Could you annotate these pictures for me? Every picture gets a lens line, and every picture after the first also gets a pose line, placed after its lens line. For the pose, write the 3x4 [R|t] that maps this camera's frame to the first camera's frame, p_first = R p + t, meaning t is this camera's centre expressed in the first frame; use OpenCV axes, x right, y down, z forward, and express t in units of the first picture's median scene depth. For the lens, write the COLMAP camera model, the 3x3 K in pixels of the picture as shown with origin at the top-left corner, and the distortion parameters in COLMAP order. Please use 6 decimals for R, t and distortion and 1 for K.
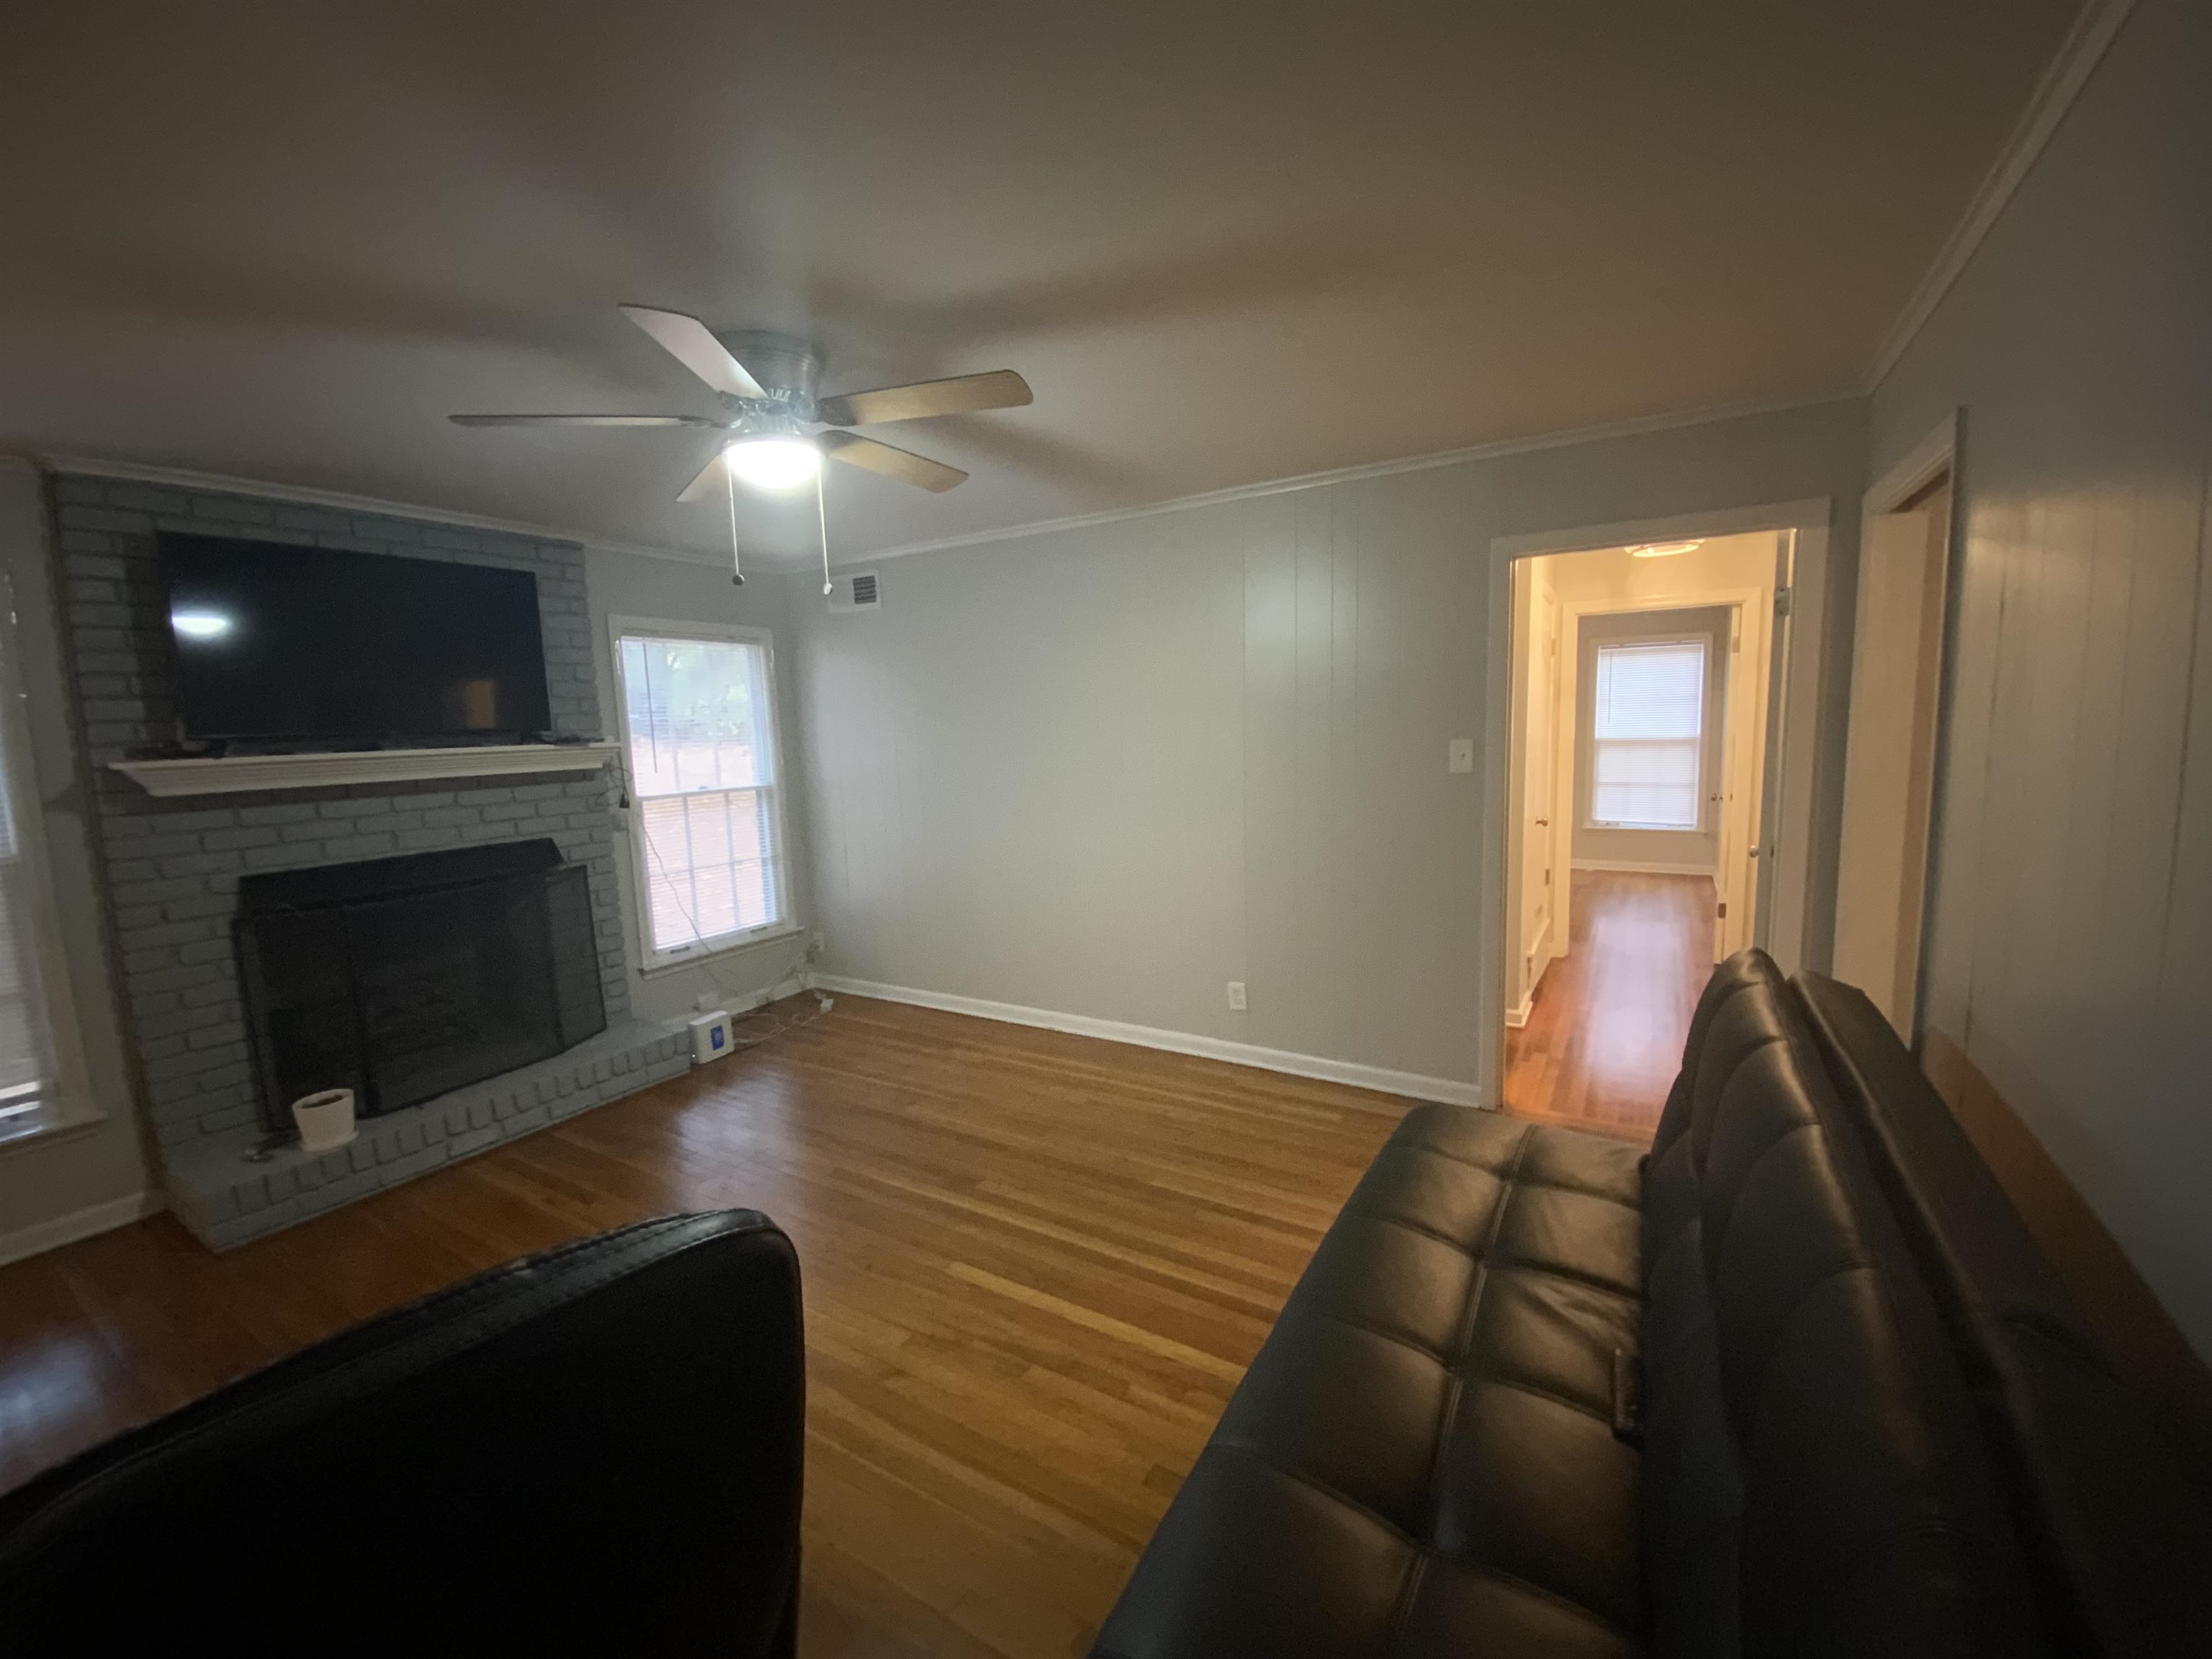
lens RADIAL K [[875.4, 0, 1147.3], [0, 875.4, 842.0], [0, 0, 1]] dist [0.000912, 0.000074]
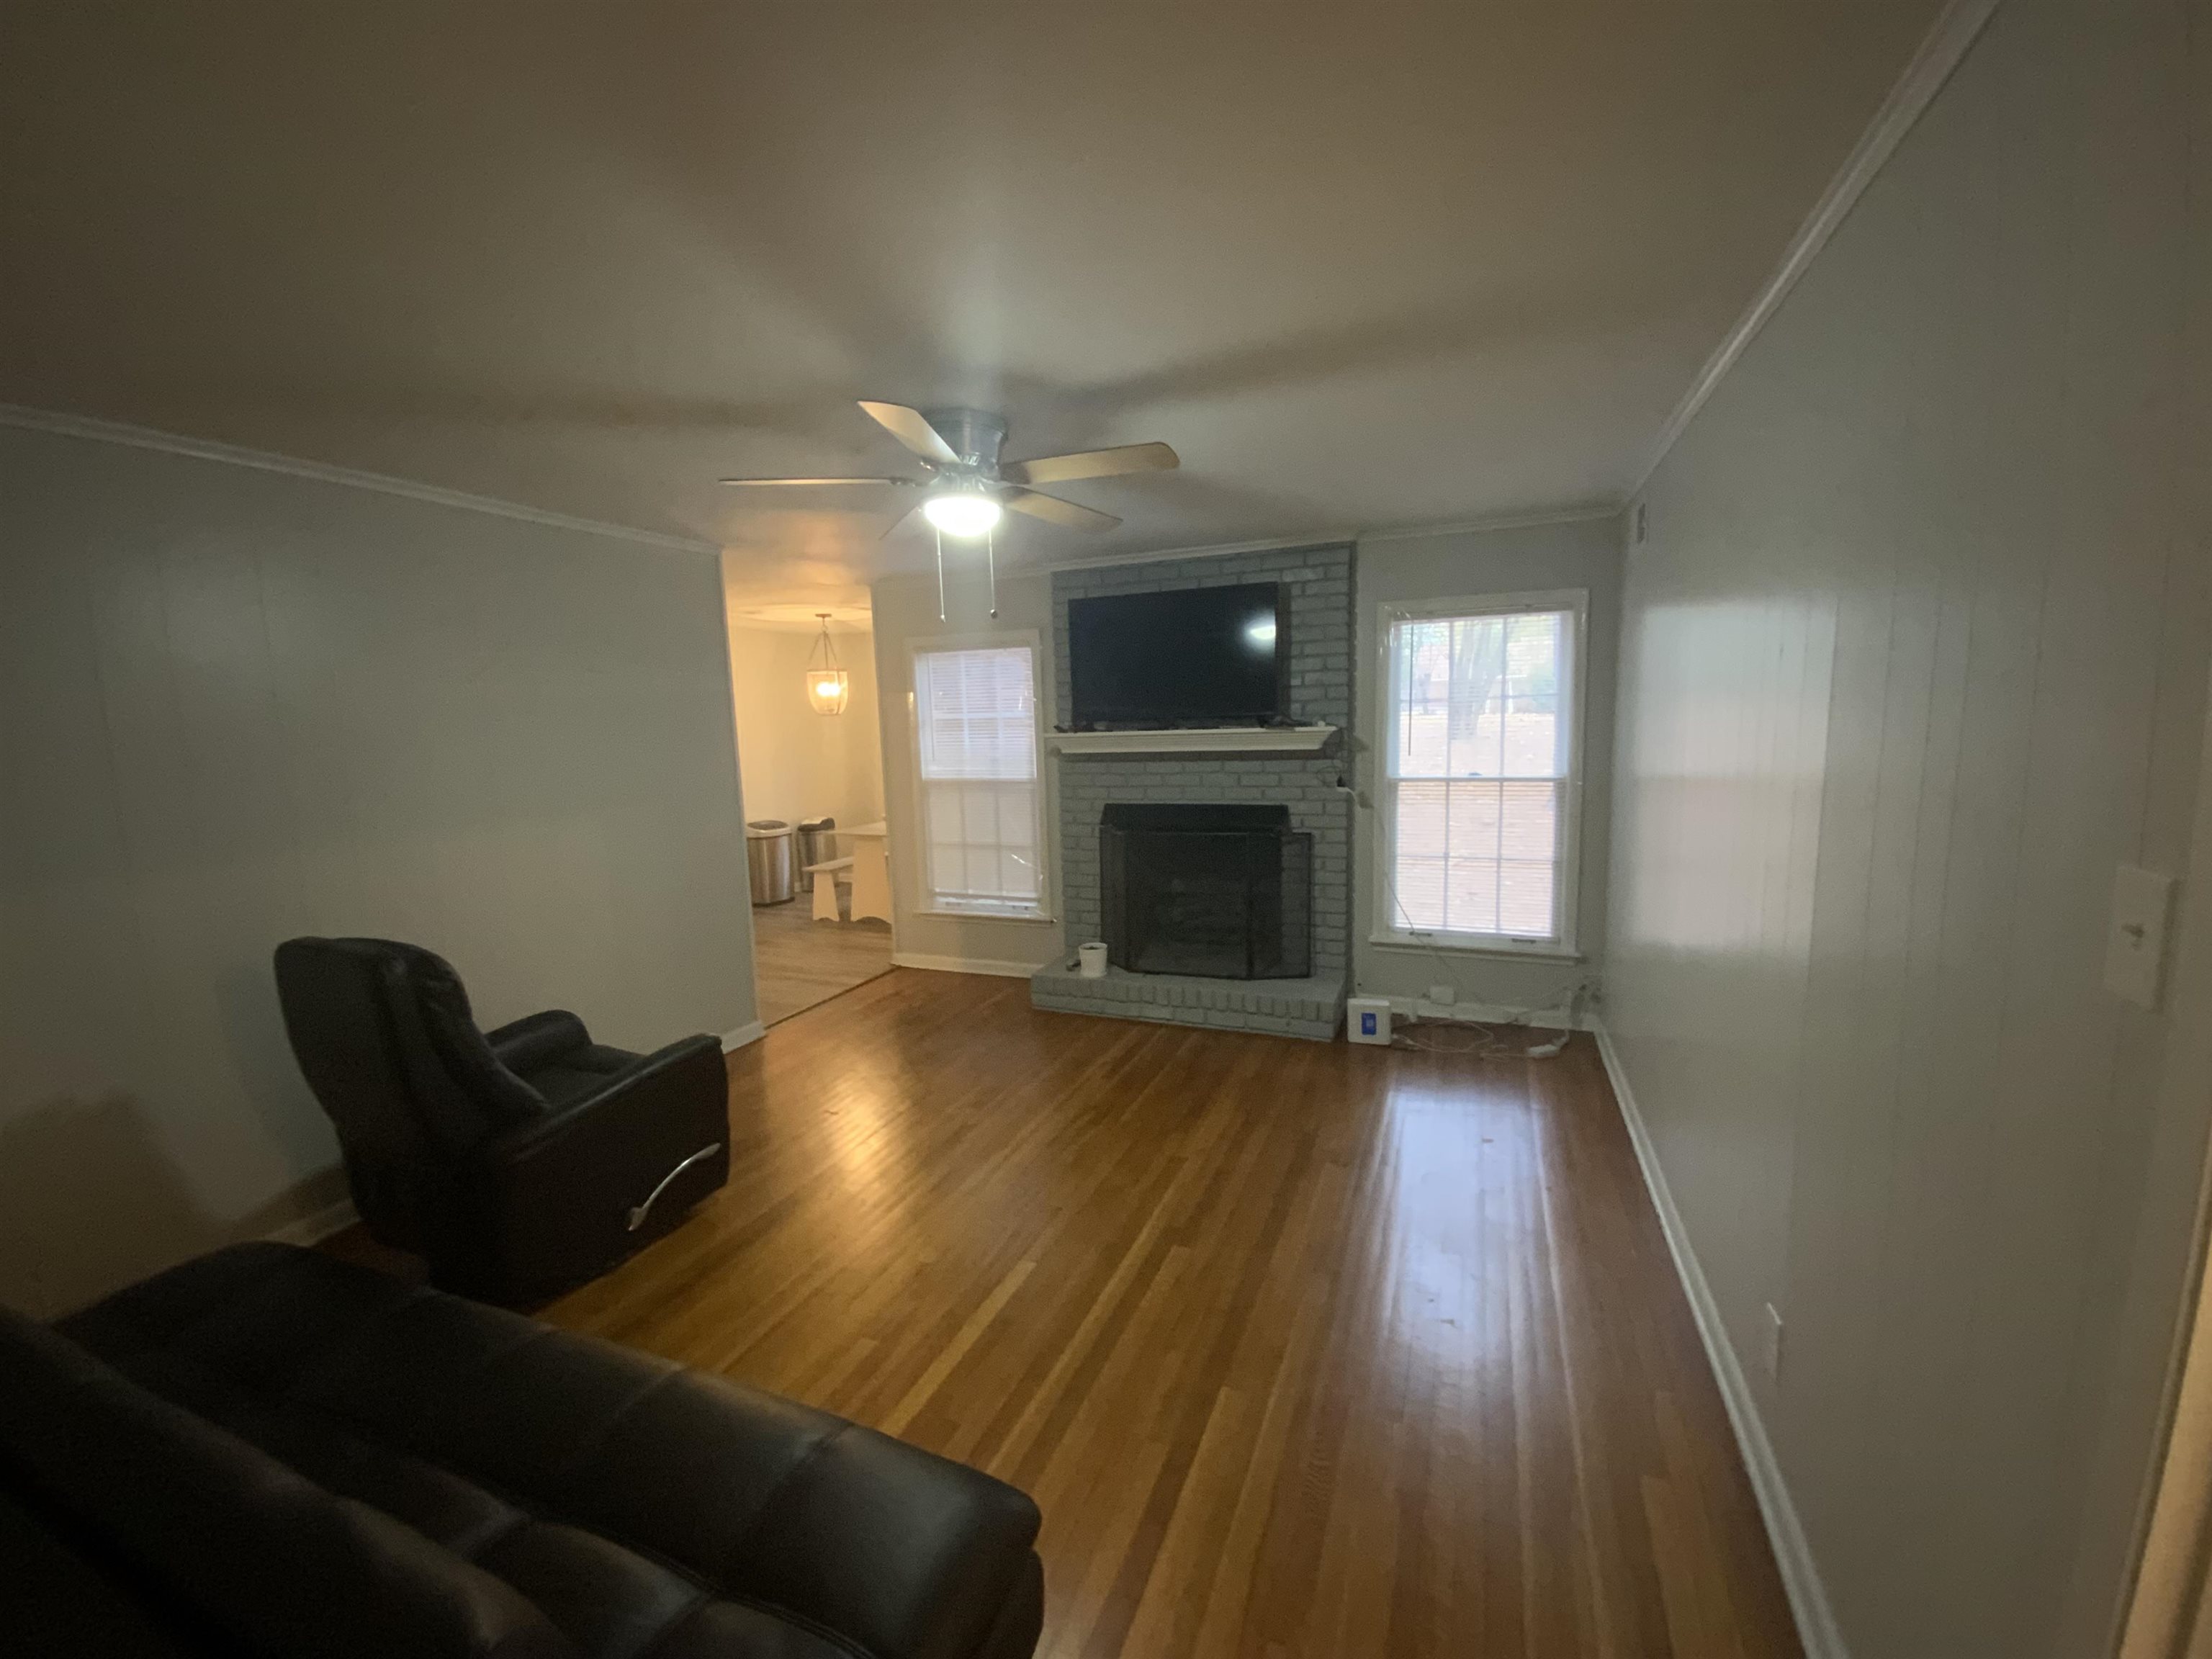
lens RADIAL K [[898.6, 0, 1106.0], [0, 898.6, 829.5], [0, 0, 1]] dist [-0.000396, -0.000081]
pose [[0.105786, 0.146803, -0.983493, 0.480676], [-0.113014, 0.984409, 0.134784, -0.105104], [0.987946, 0.096890, 0.120728, 0.594703]]
